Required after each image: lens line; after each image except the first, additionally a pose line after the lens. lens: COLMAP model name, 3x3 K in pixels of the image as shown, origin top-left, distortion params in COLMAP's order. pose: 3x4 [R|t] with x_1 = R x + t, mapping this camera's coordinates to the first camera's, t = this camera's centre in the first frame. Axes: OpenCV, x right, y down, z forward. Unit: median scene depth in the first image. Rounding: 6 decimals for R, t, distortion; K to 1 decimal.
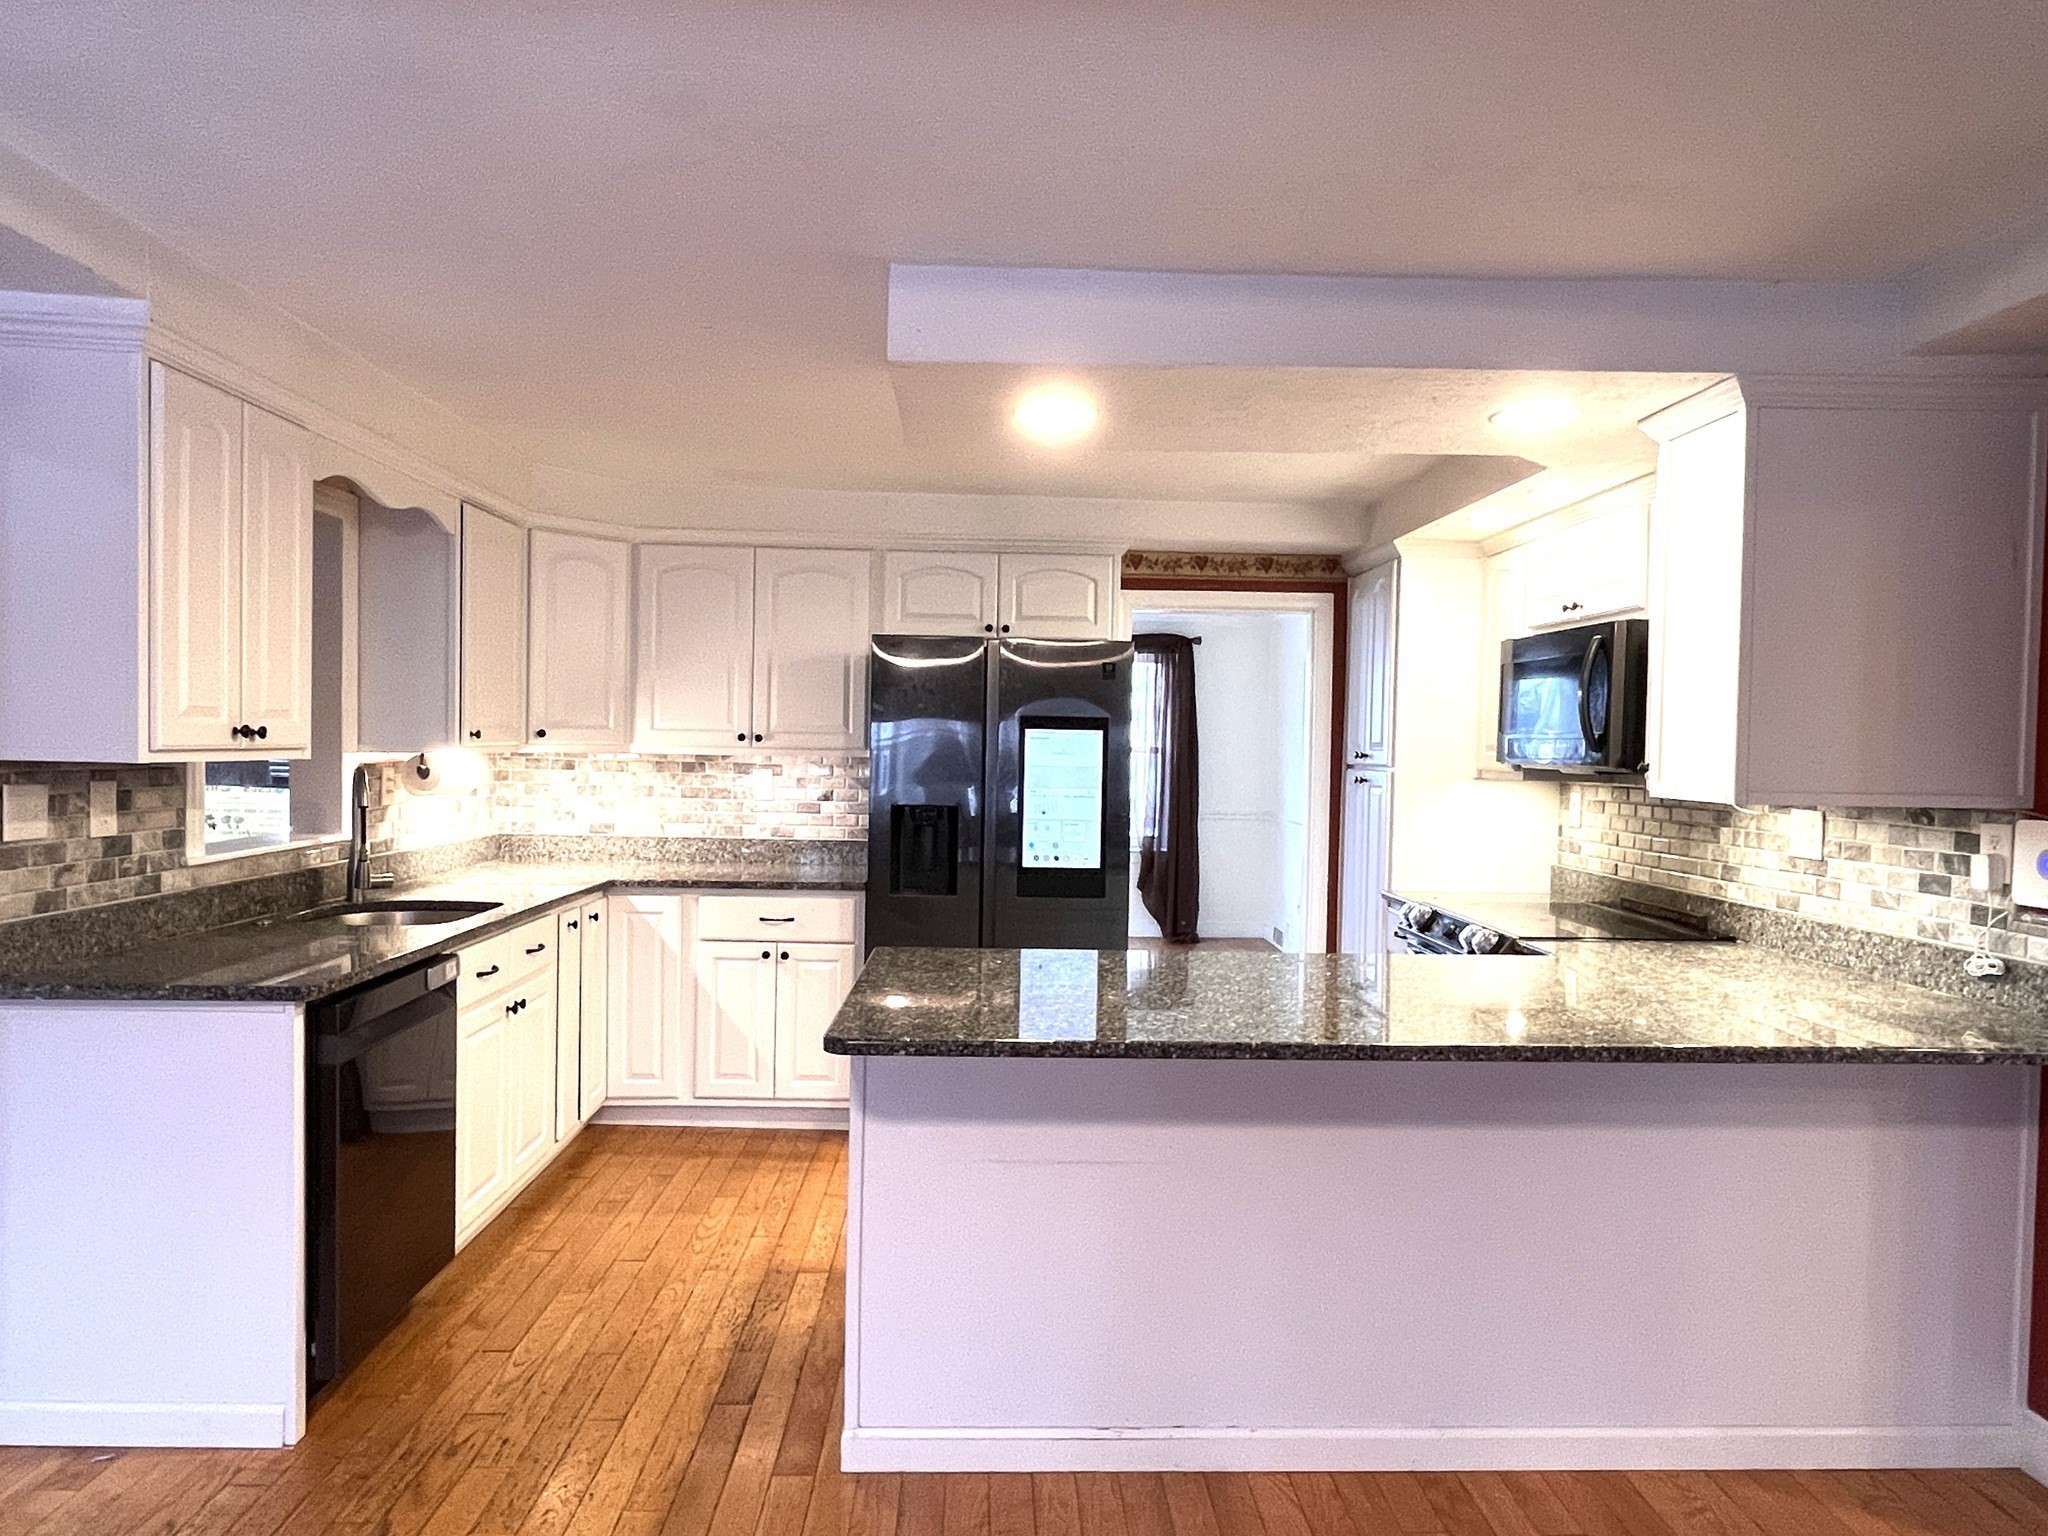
lens RADIAL K [[1273.3, 0, 1030.1], [0, 1273.3, 776.7], [0, 0, 1]] dist [-0.000469, -0.002047]
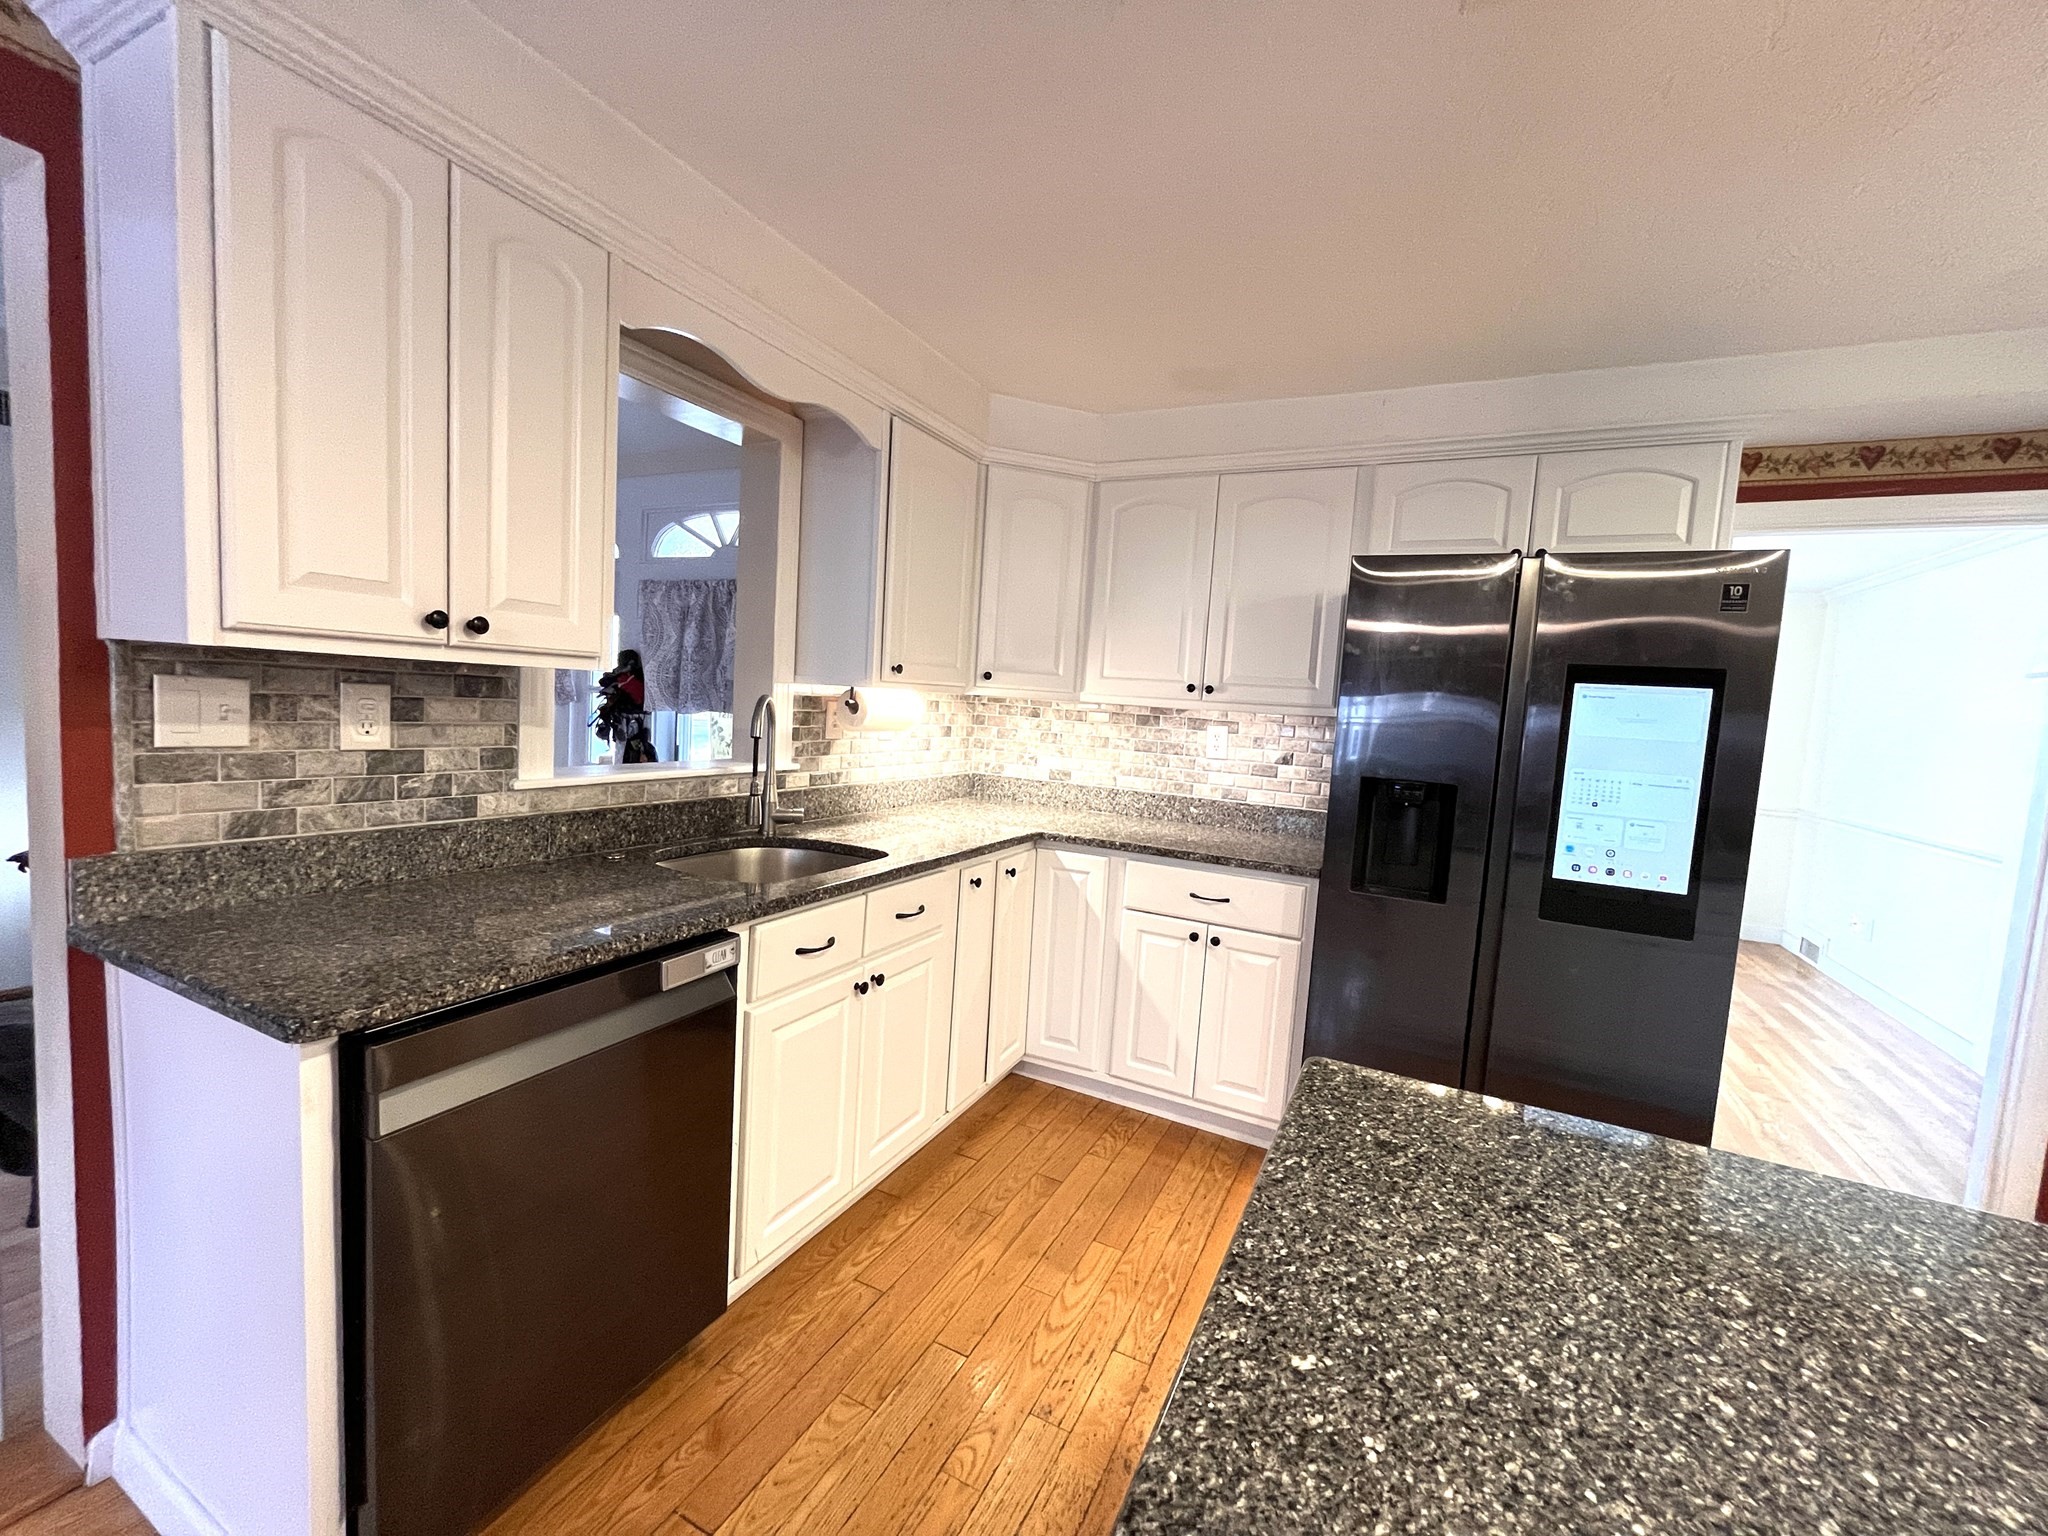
lens RADIAL K [[828.2, 0, 1028.6], [0, 828.2, 770.3], [0, 0, 1]] dist [-0.004221, 0.000038]
pose [[0.880374, 0.074529, -0.468388, -0.061091], [-0.057720, 0.997072, 0.050161, 0.005755], [0.470755, -0.017125, 0.882098, 0.542209]]
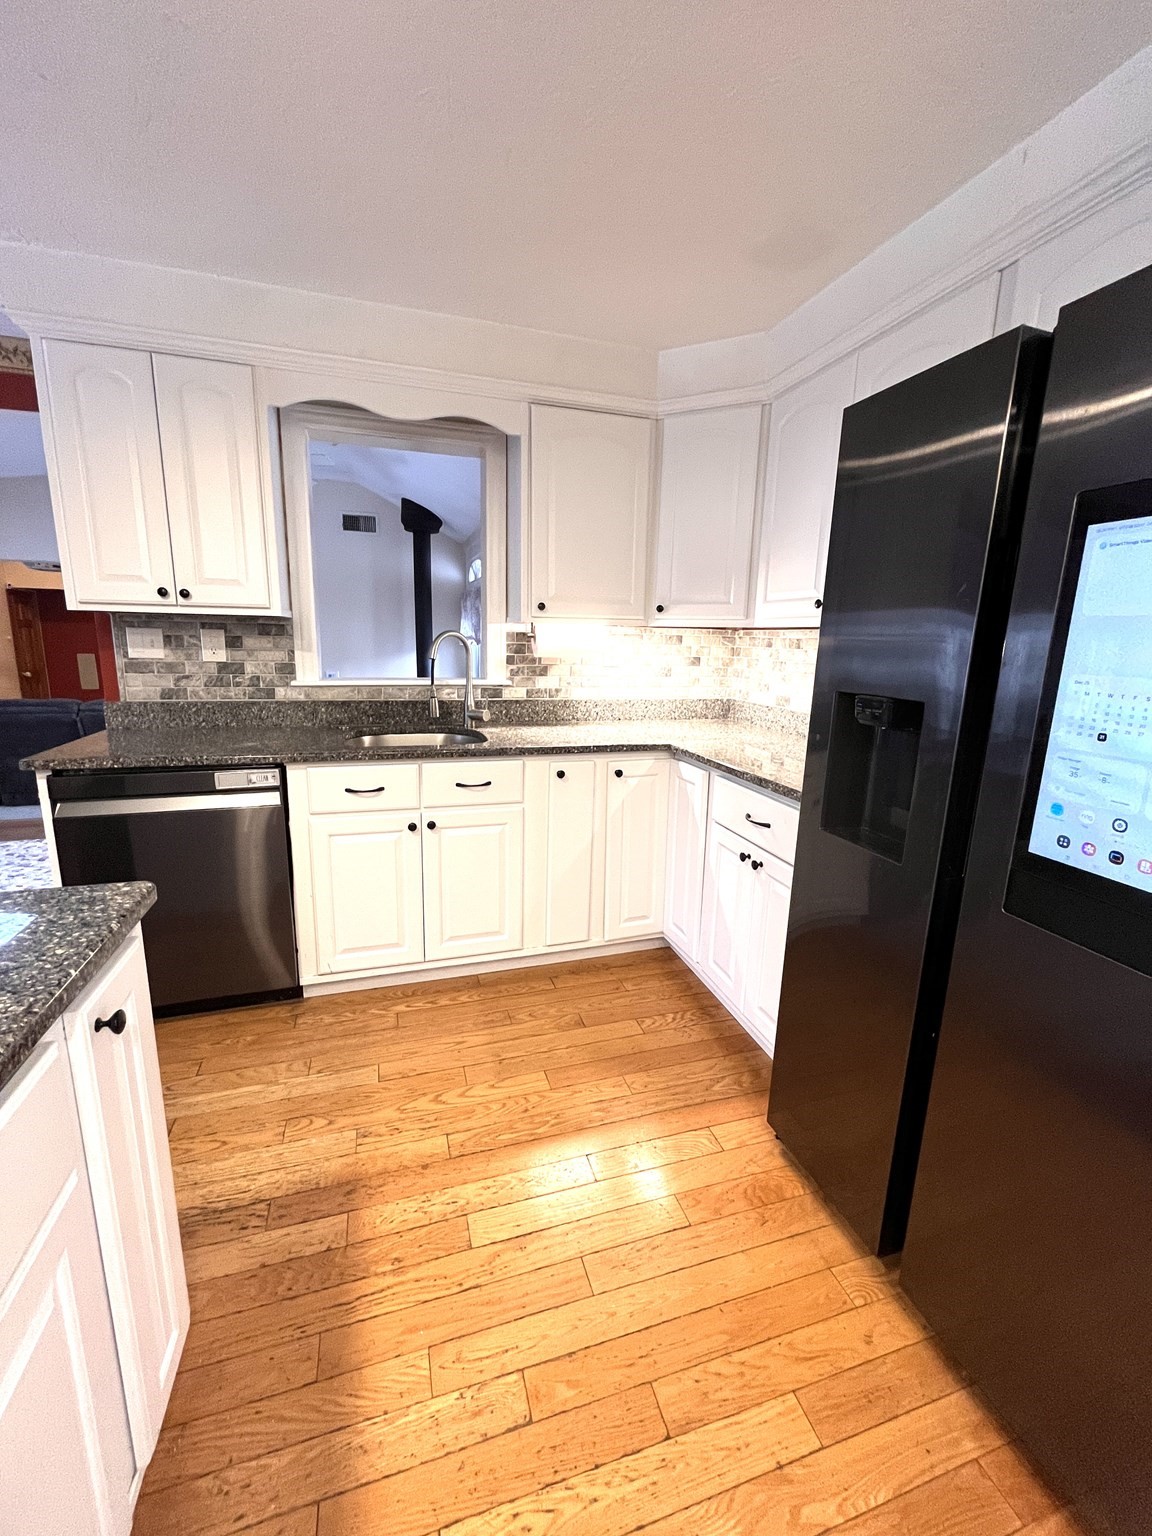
lens RADIAL K [[621.2, 0, 574.4], [0, 621.2, 764.4], [0, 0, 1]] dist [-0.004221, 0.000038]
pose [[0.264224, 0.179362, -0.947637, 0.180921], [-0.043701, 0.983773, 0.174017, 0.011900], [0.963471, -0.004567, 0.267774, 0.937108]]
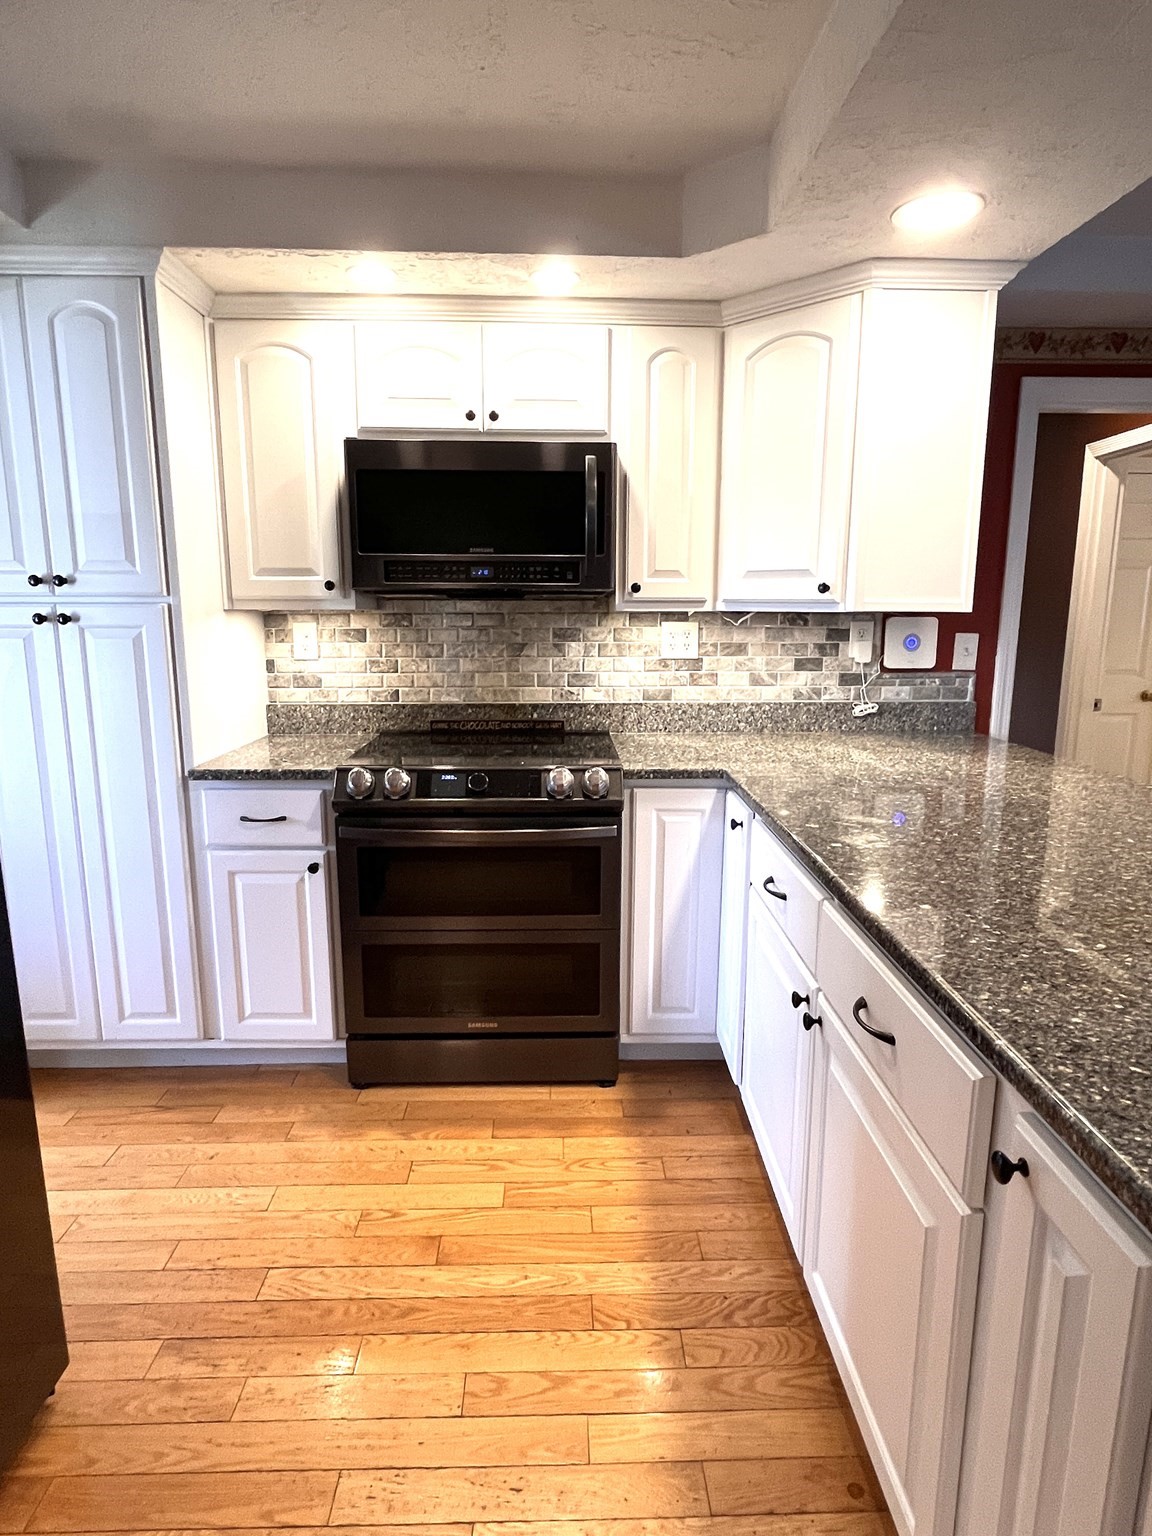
lens RADIAL K [[844.0, 0, 576.0], [0, 844.0, 768.0], [0, 0, 1]] dist [-0.006725, -0.000891]
pose [[0.013123, -0.204998, 0.978674, -0.234549], [0.024074, 0.978540, 0.204647, -0.005754], [-0.999624, 0.020875, 0.017777, 0.945831]]
